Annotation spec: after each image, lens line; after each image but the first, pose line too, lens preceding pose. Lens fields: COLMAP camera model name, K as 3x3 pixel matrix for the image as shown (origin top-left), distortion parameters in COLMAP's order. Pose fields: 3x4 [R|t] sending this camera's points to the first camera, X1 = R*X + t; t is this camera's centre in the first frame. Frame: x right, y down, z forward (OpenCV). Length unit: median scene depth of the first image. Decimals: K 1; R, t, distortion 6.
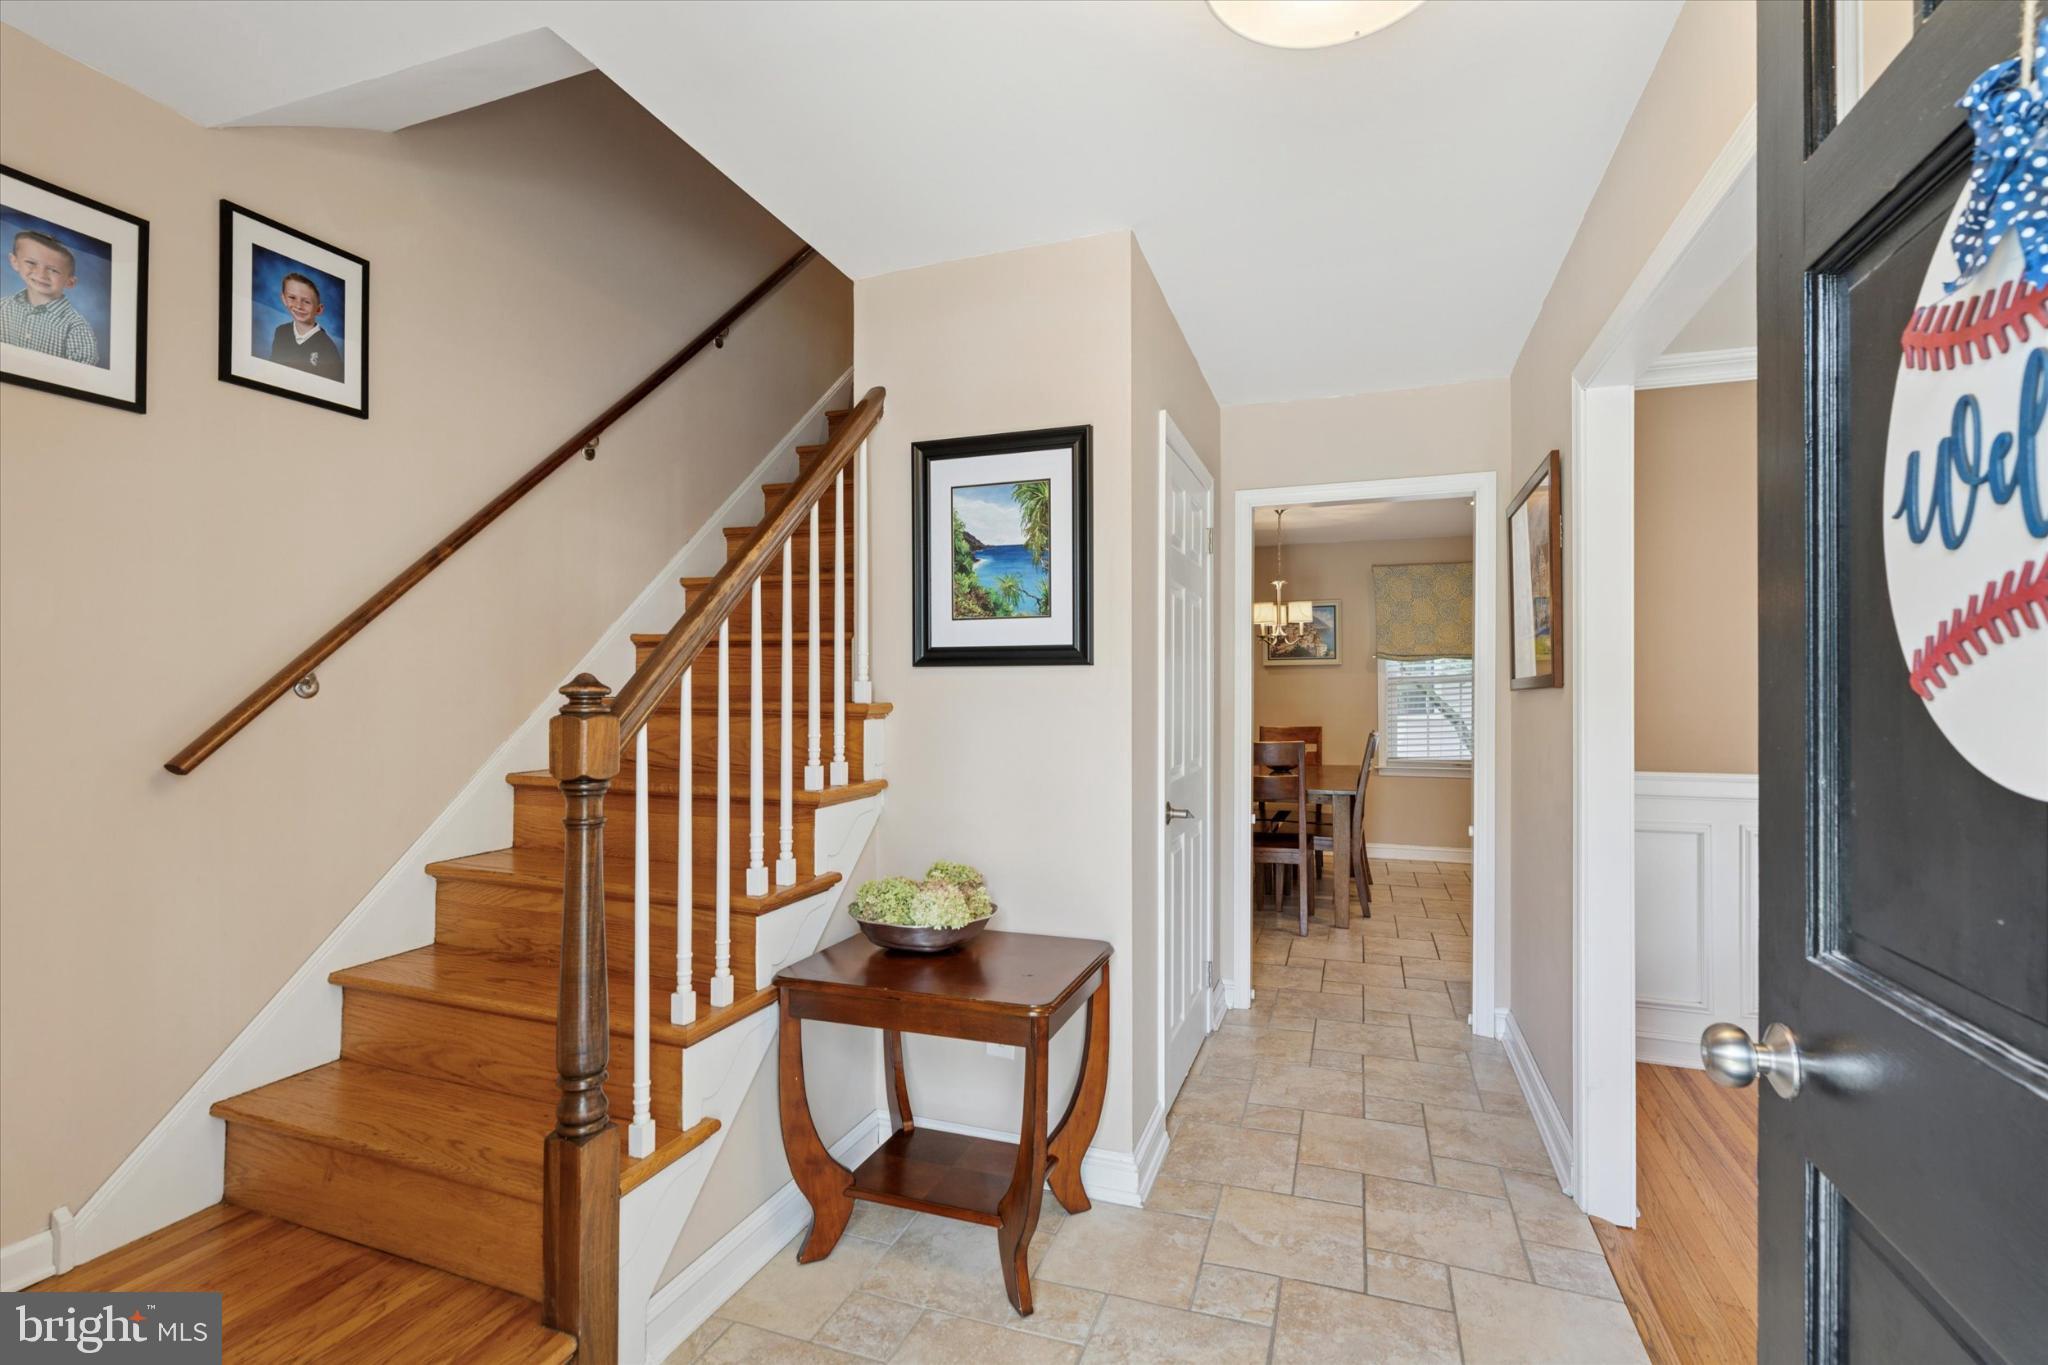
lens RADIAL K [[930.5, 0, 1022.0], [0, 930.5, 684.3], [0, 0, 1]] dist [-0.004217, 0.002291]
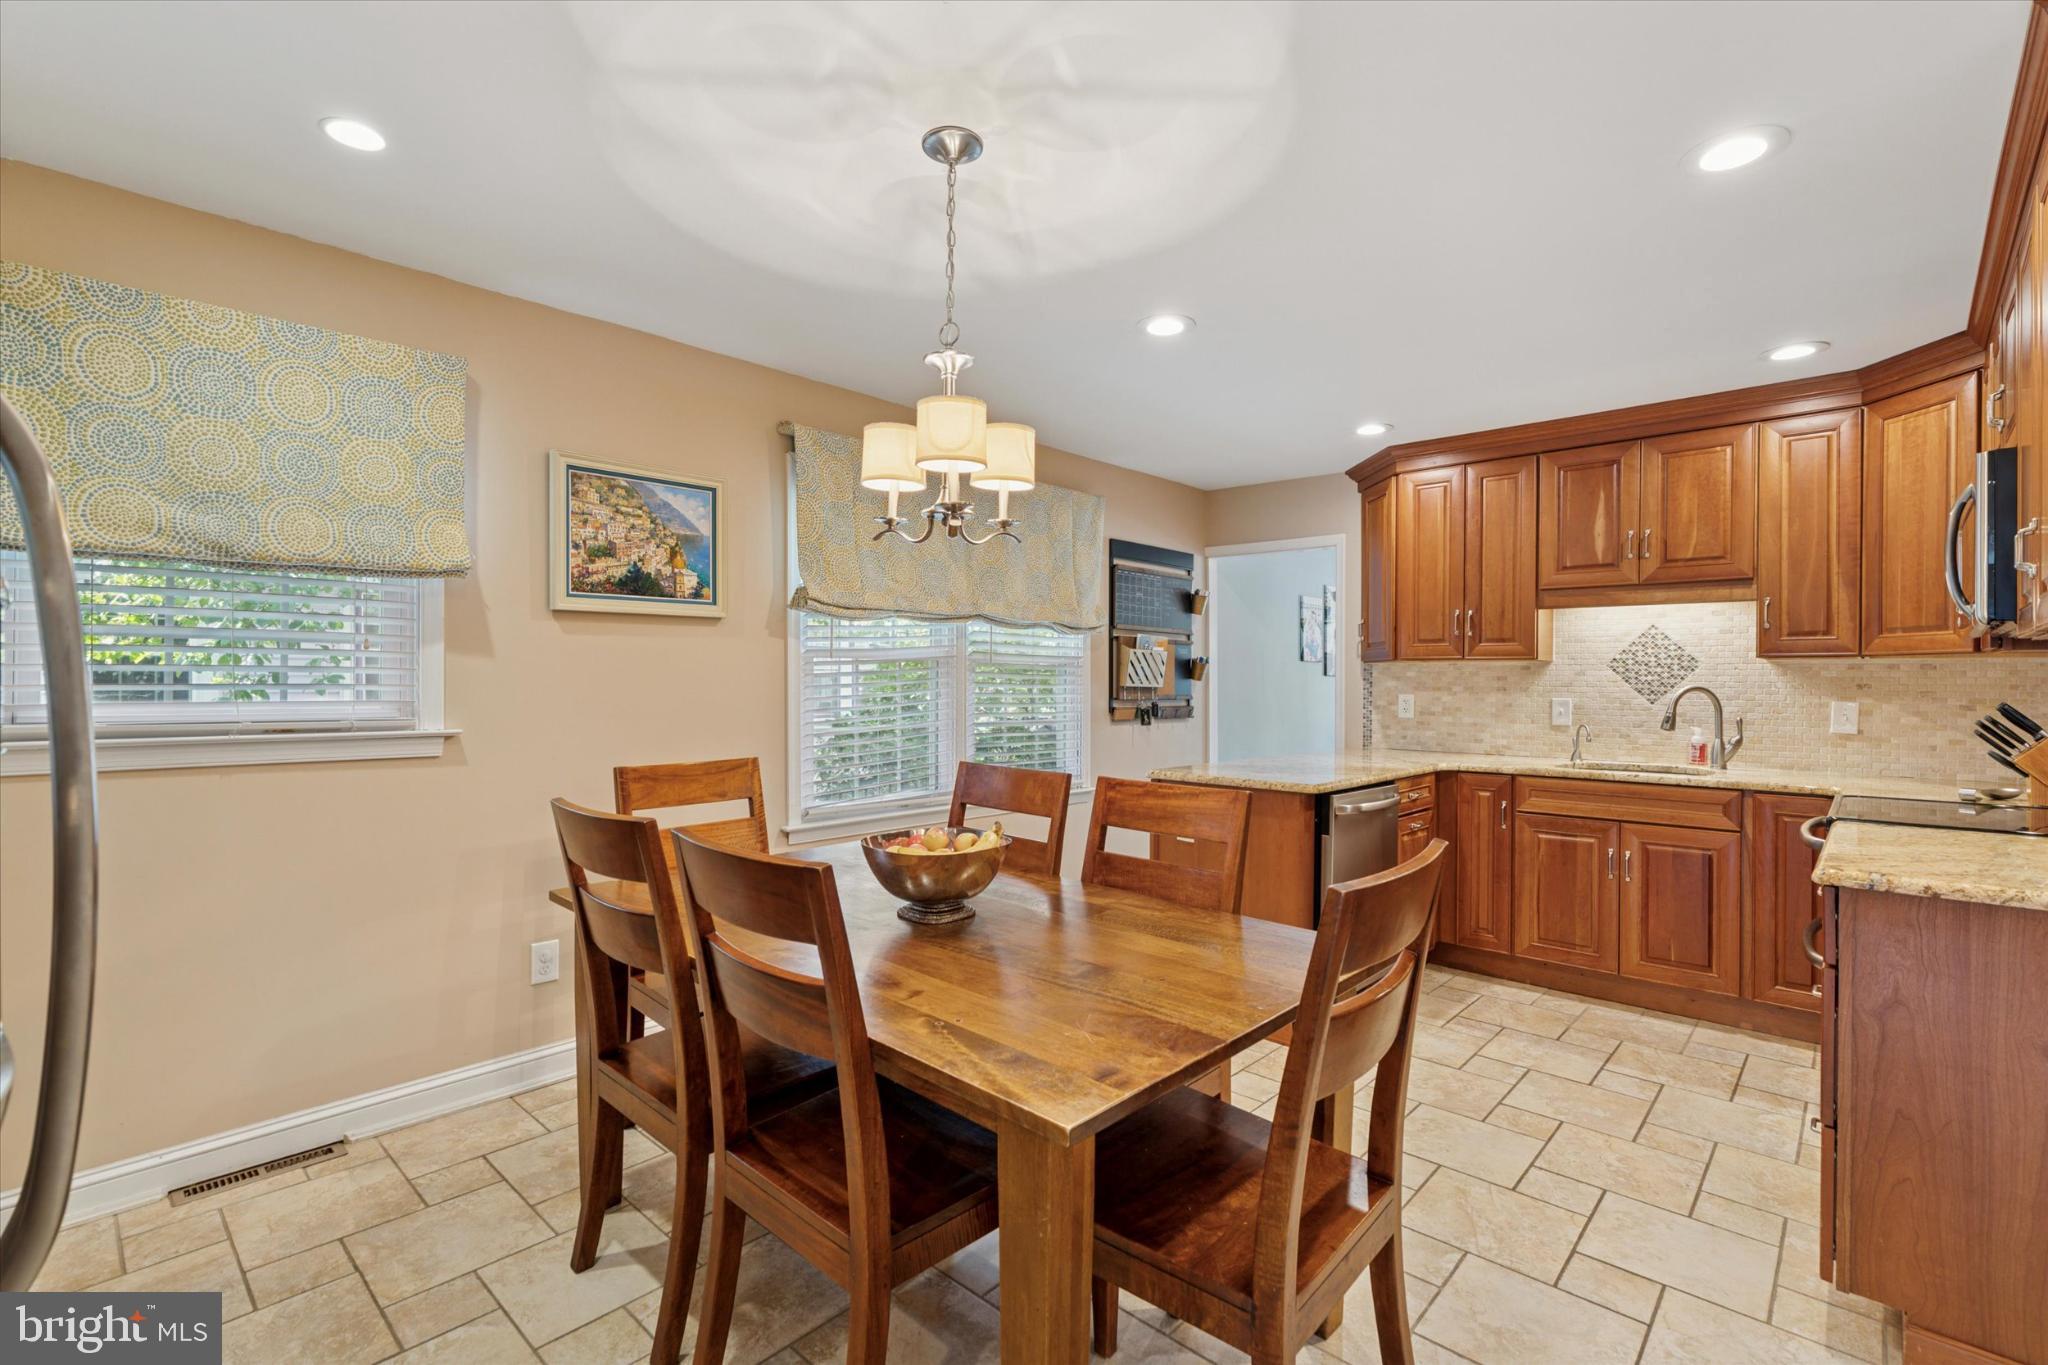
lens RADIAL K [[930.5, 0, 1025.9], [0, 930.5, 684.1], [0, 0, 1]] dist [-0.004217, 0.002291]
pose [[0.387924, -0.001774, 0.921690, -0.027939], [-0.010316, 0.999927, 0.006266, 0.008070], [-0.921634, -0.011938, 0.387877, 0.700472]]
